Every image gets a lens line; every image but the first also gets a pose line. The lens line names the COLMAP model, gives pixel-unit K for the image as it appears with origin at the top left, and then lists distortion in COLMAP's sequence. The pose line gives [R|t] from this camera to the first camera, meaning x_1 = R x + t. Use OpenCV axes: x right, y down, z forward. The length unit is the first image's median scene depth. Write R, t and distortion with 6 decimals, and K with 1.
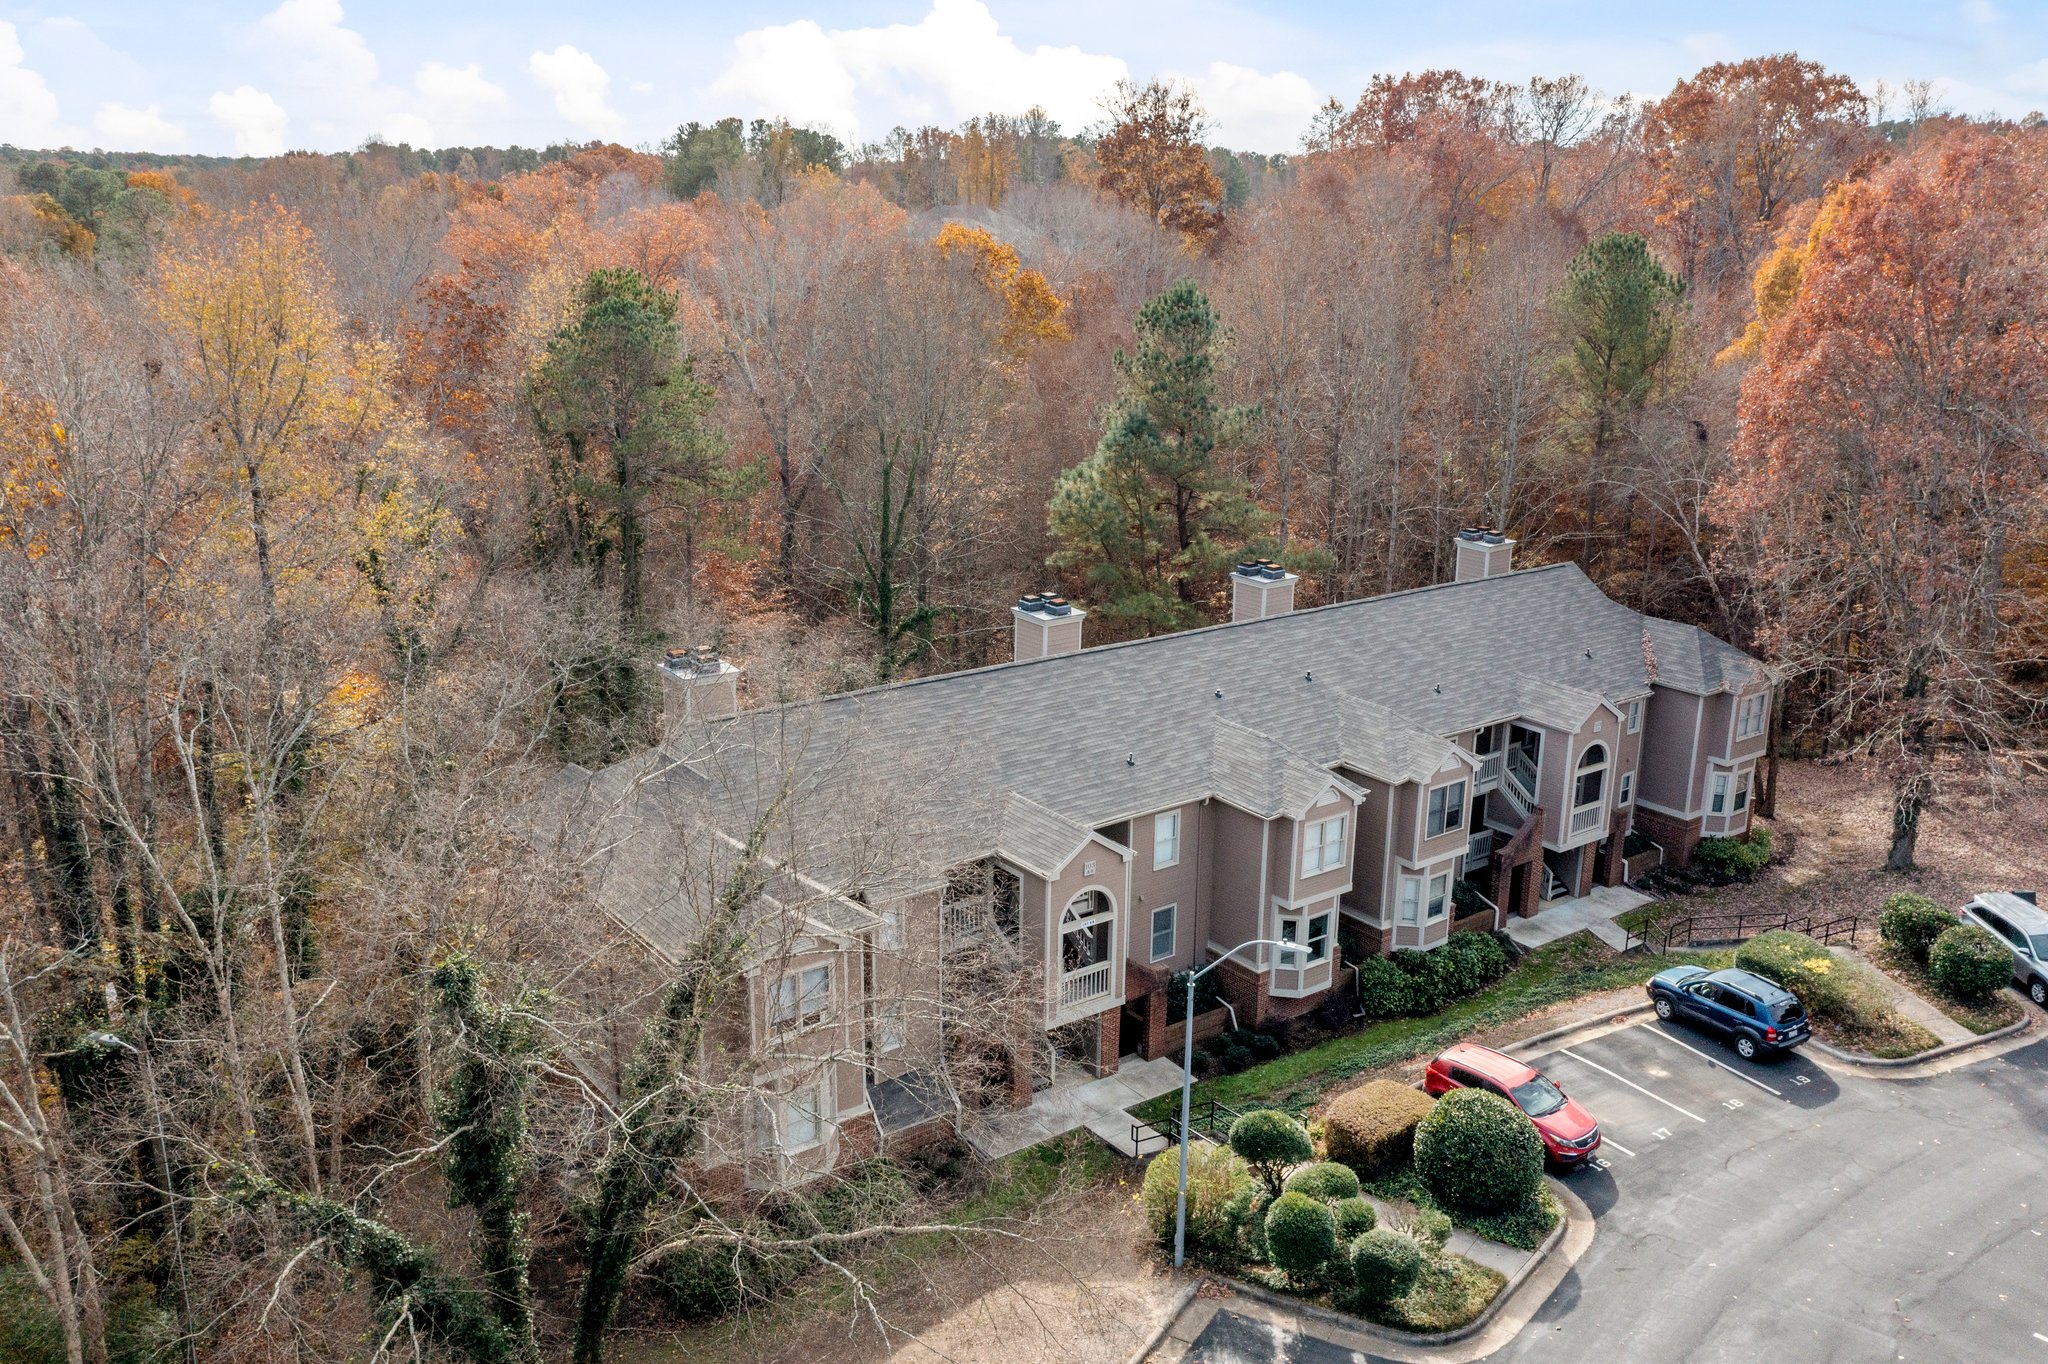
lens RADIAL K [[1660.0, 0, 1024.0], [0, 1660.0, 682.0], [0, 0, 1]] dist [-0.004775, -0.003119]
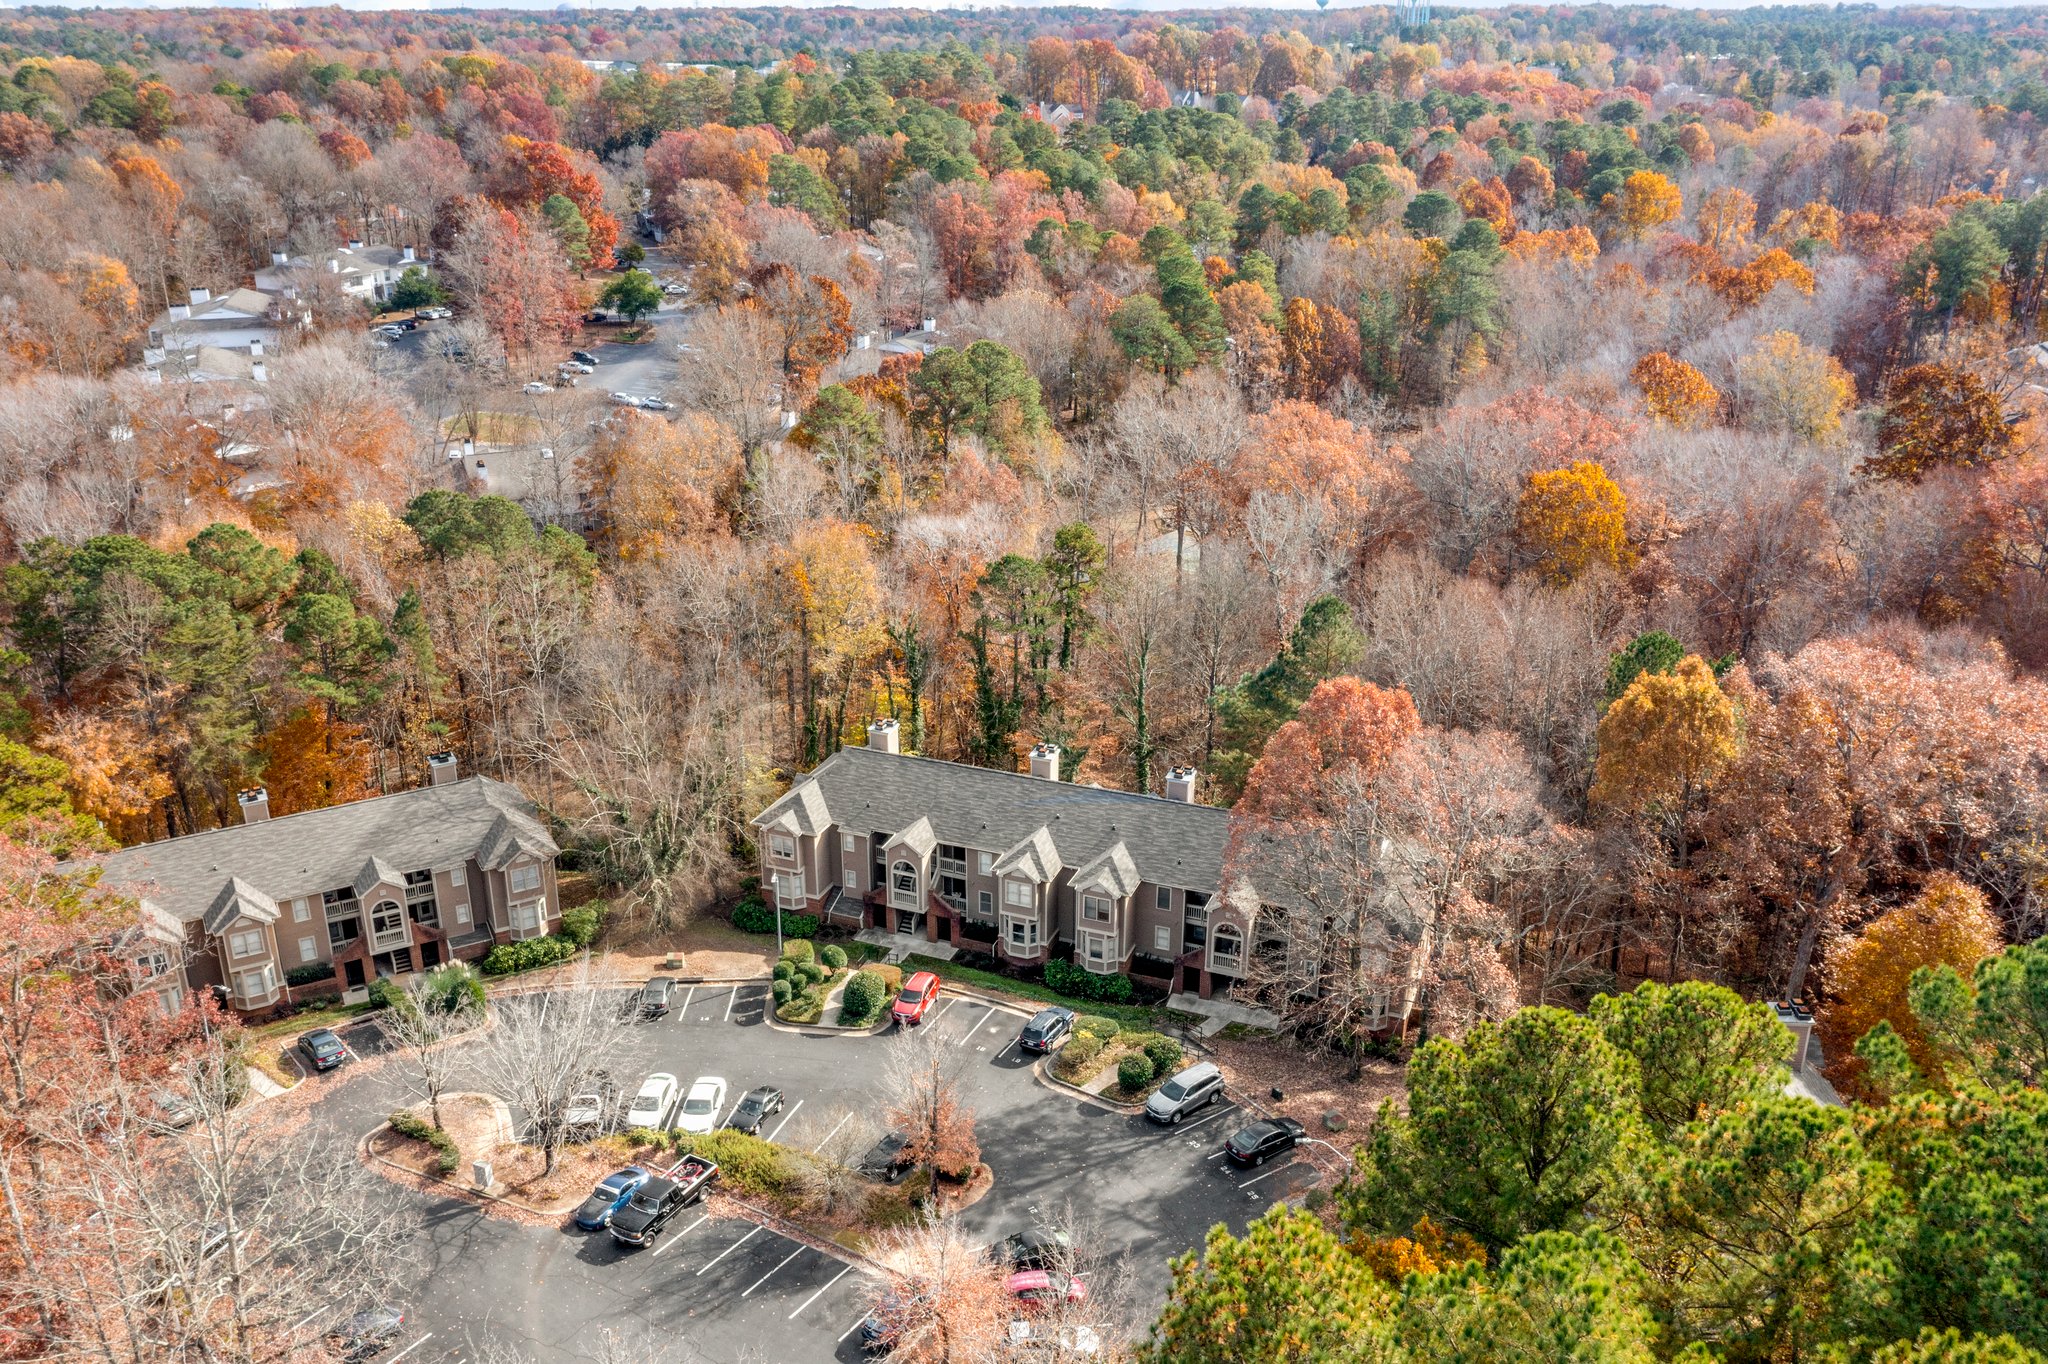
lens RADIAL K [[1630.2, 0, 1024.0], [0, 1630.2, 682.0], [0, 0, 1]] dist [-0.013905, -0.000481]
pose [[0.526366, 0.304400, -0.793901, 1.941633], [-0.227540, 0.950092, 0.213426, -0.676636], [0.819246, 0.068304, 0.569359, -0.270121]]
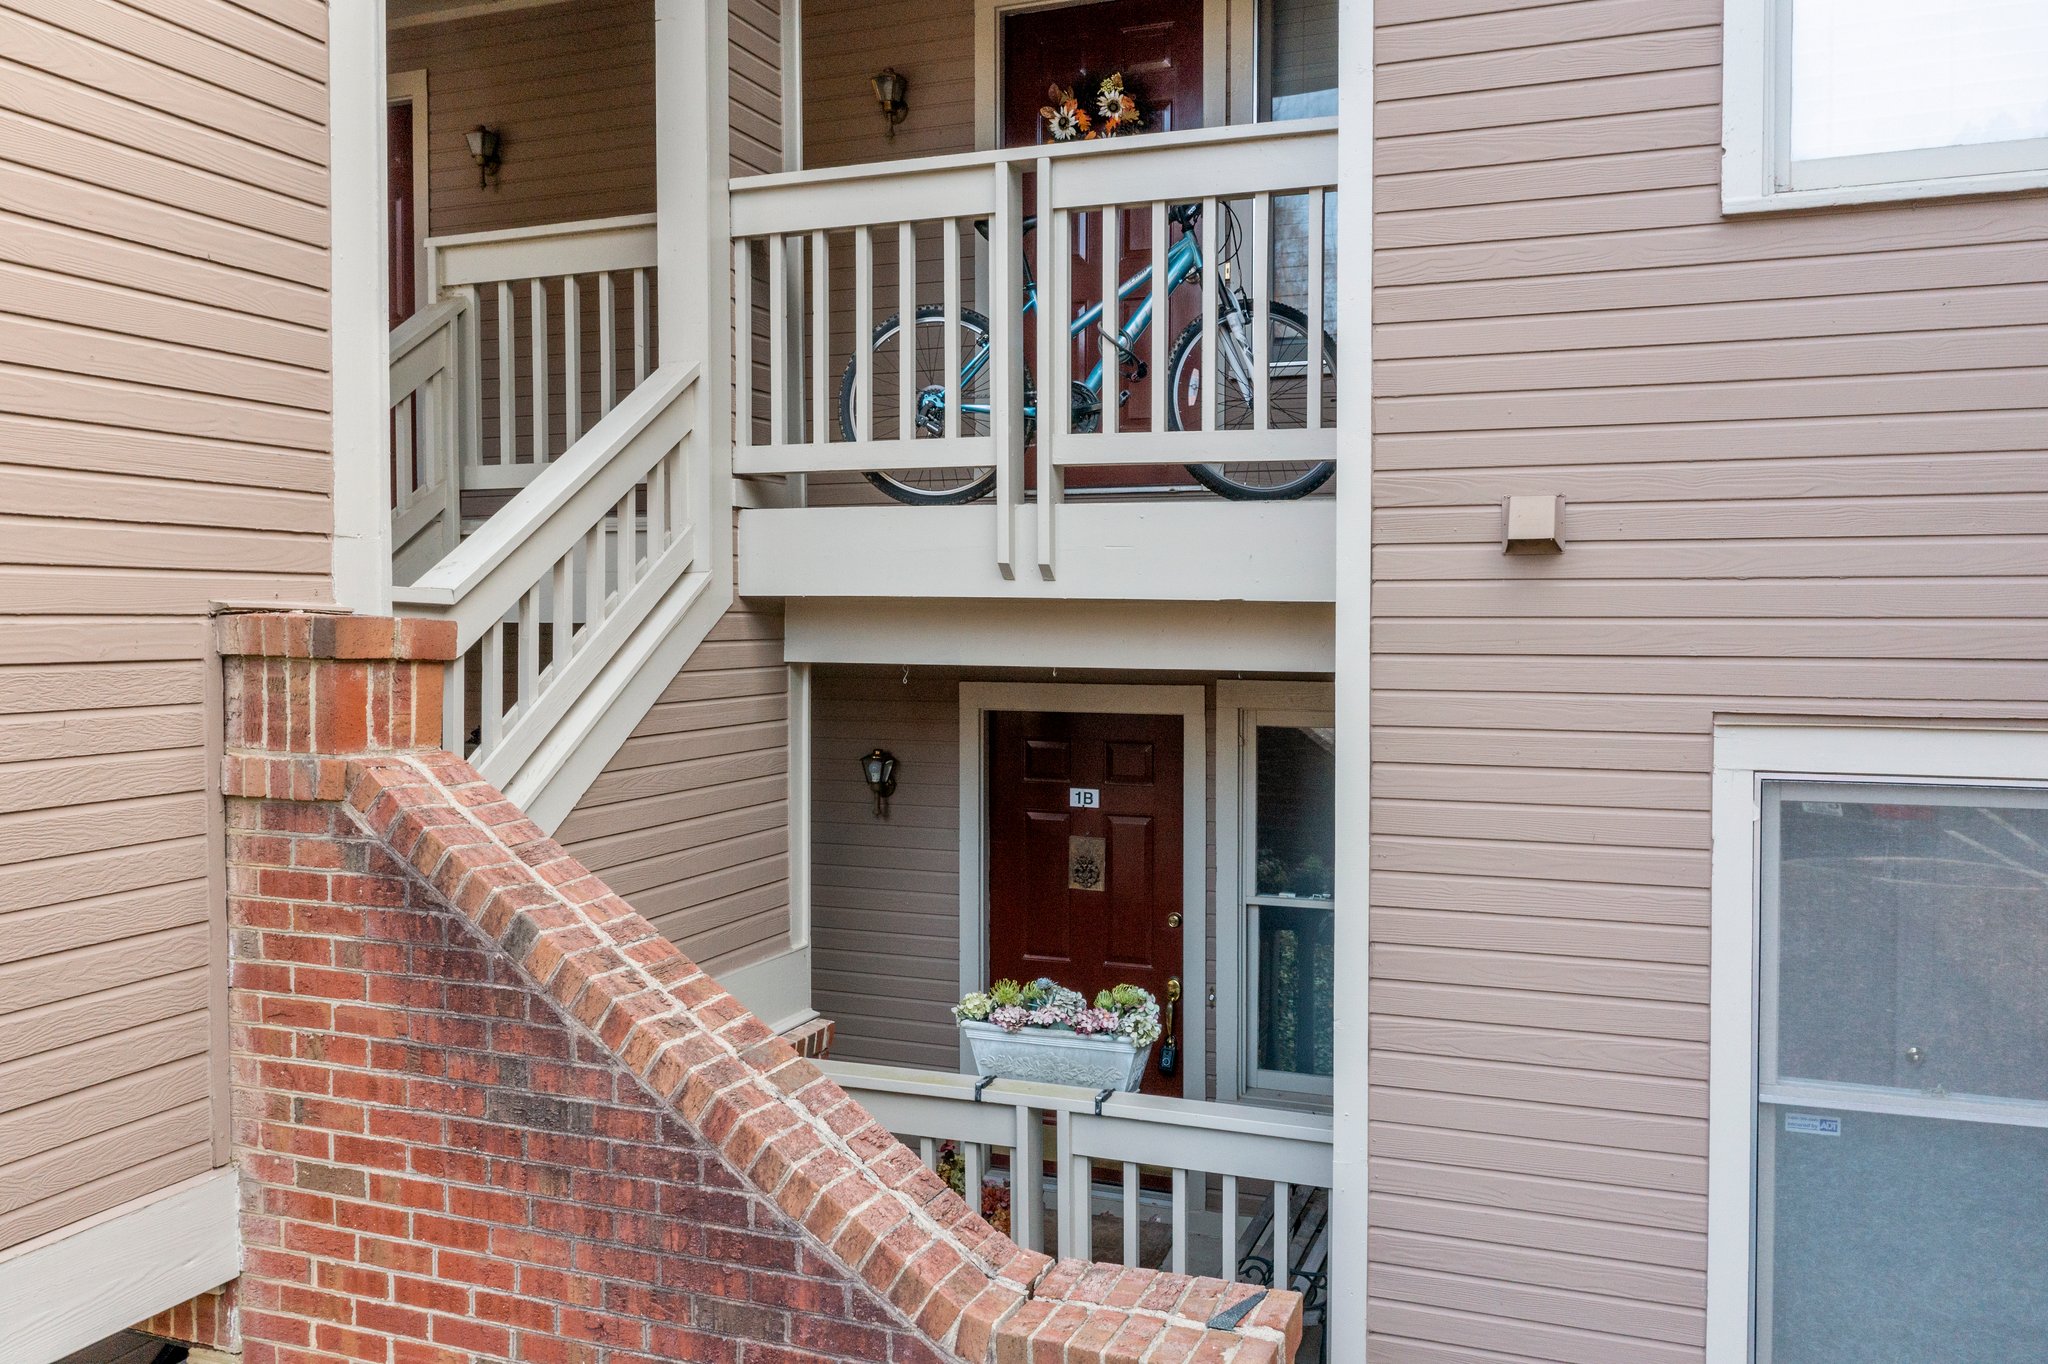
lens RADIAL K [[1630.2, 0, 1024.0], [0, 1630.2, 682.0], [0, 0, 1]] dist [-0.013905, -0.000481]
pose [[0.522106, 0.023258, -0.852563, 0.136649], [-0.225149, 0.967926, -0.111475, 0.162616], [0.822626, 0.250155, 0.510597, 0.996391]]
